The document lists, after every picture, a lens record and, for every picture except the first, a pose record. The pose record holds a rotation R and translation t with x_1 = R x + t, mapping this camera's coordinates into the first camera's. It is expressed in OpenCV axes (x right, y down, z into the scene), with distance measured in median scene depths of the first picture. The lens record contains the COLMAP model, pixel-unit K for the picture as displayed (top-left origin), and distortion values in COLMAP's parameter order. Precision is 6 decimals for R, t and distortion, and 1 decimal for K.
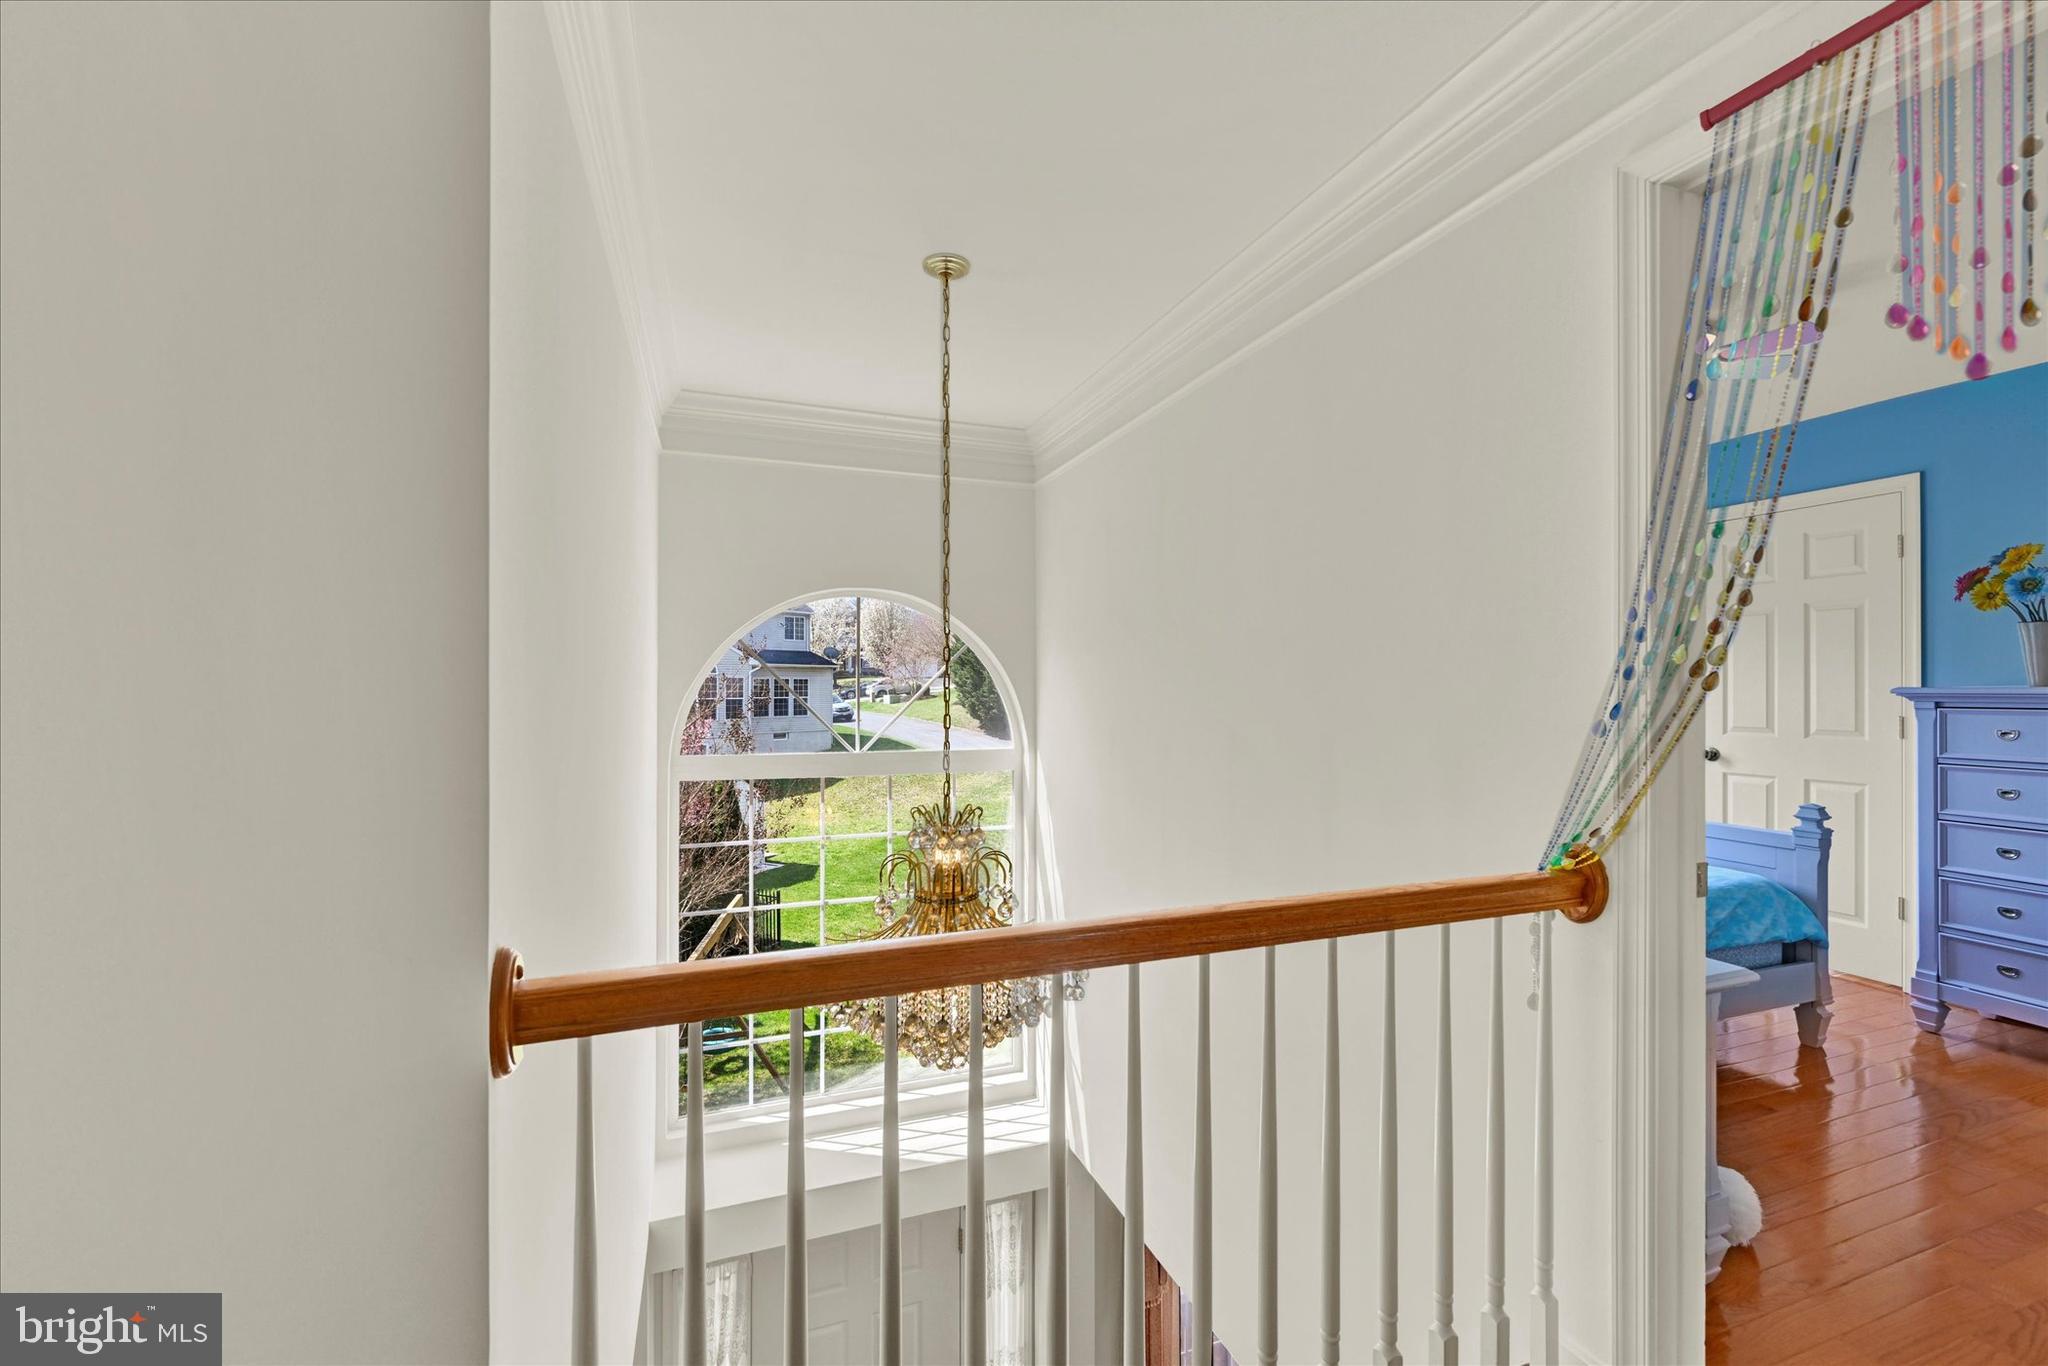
lens RADIAL K [[844.1, 0, 1023.1], [0, 844.1, 684.4], [0, 0, 1]] dist [-0.000341, 0.000029]
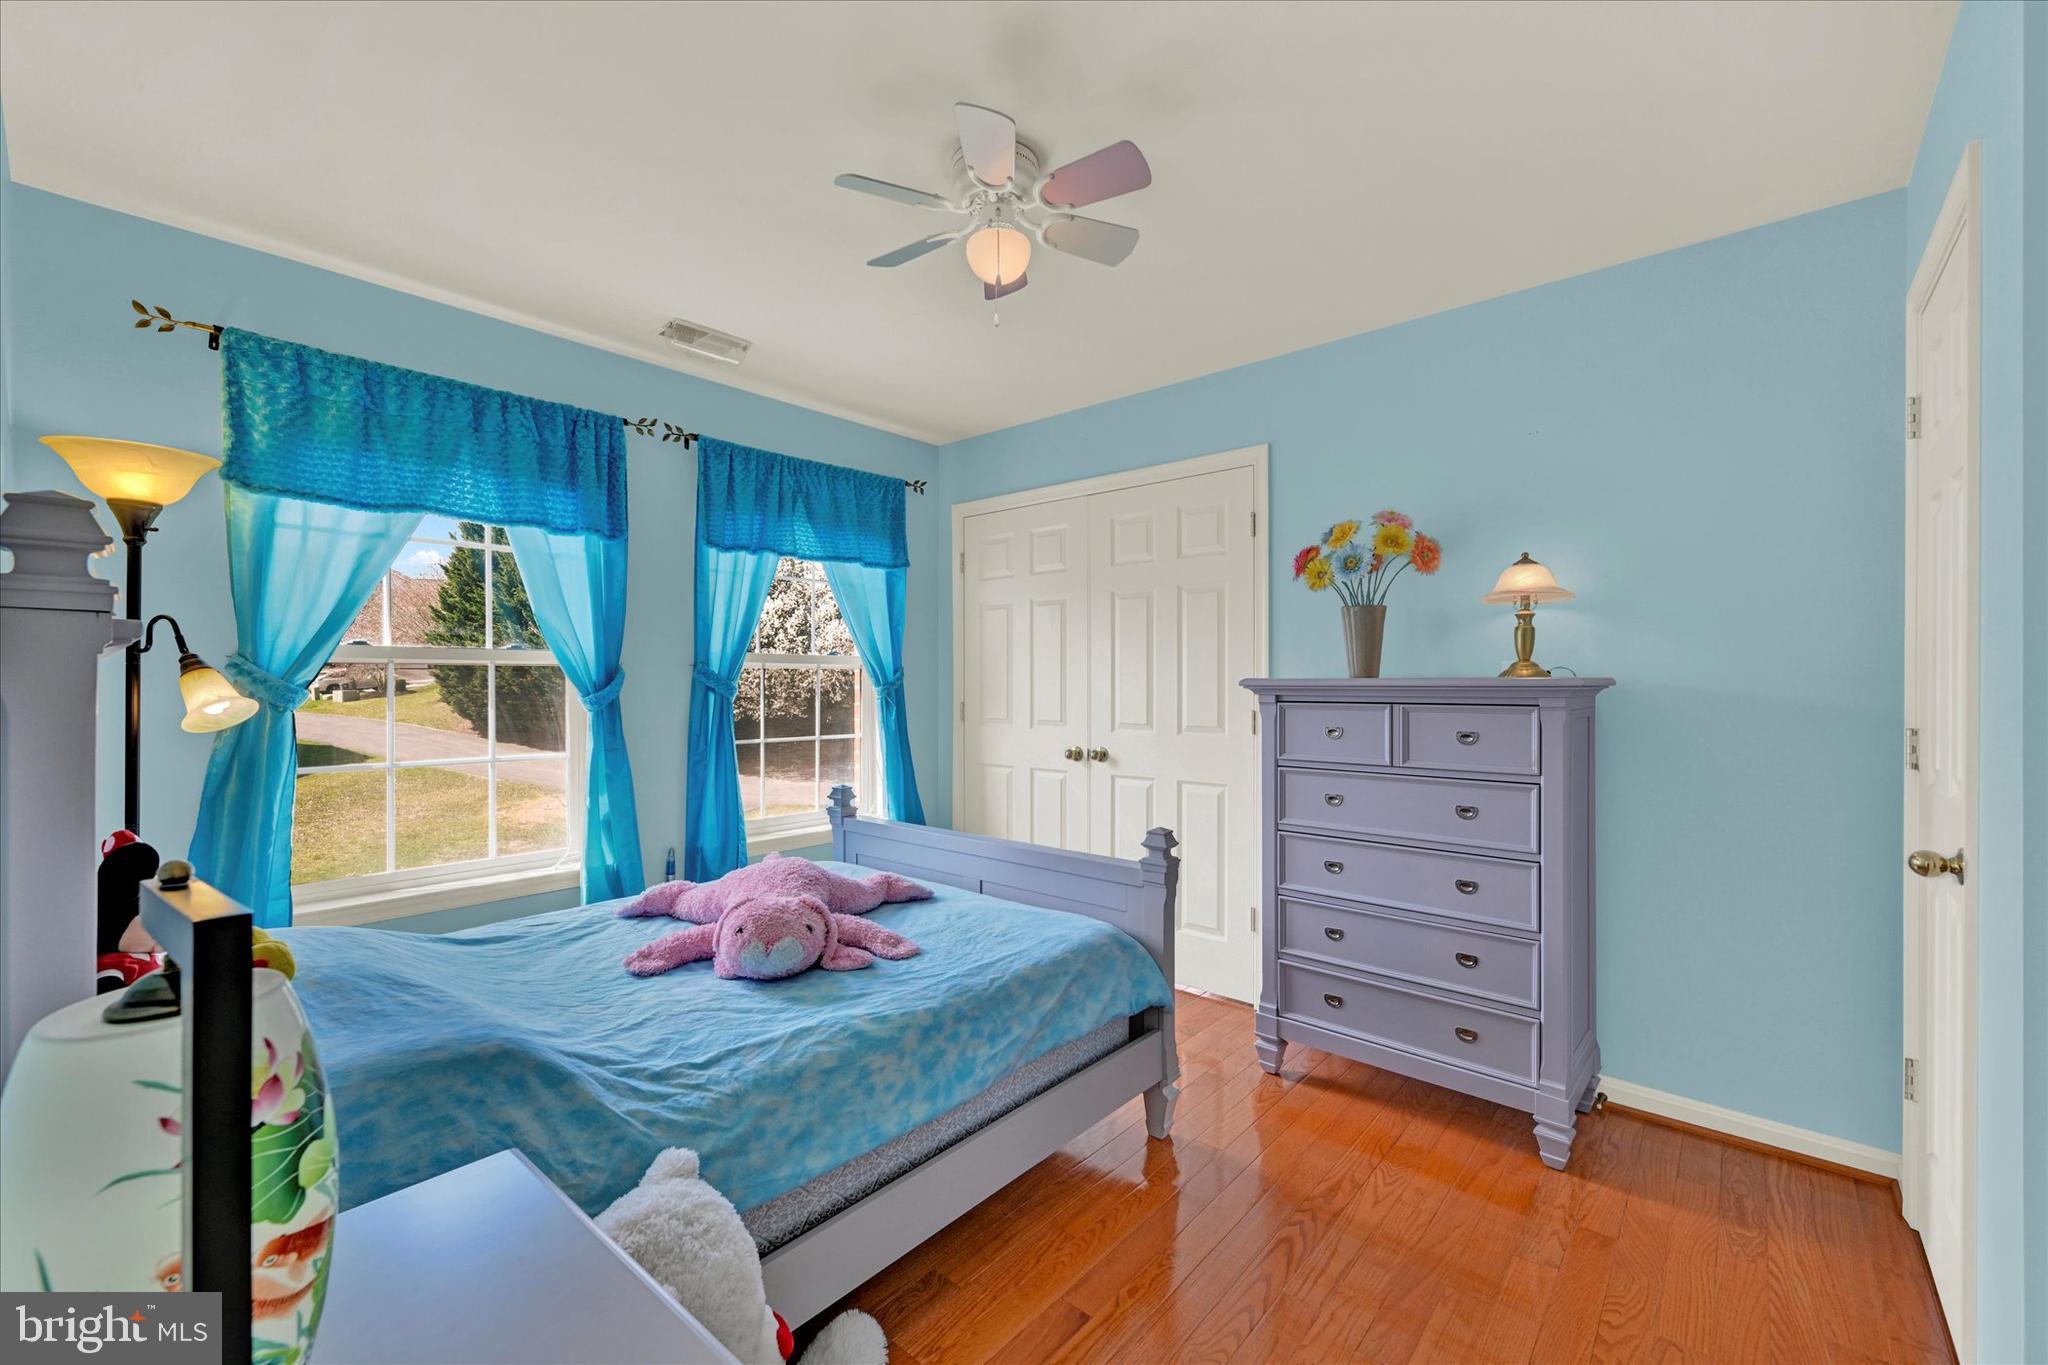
lens RADIAL K [[844.1, 0, 1024.9], [0, 844.1, 680.6], [0, 0, 1]] dist [-0.000341, 0.000029]
pose [[0.872300, 0.000273, 0.488971, 0.439338], [-0.001814, 0.999995, 0.002679, 0.003752], [-0.488967, -0.003224, 0.872296, 0.375614]]
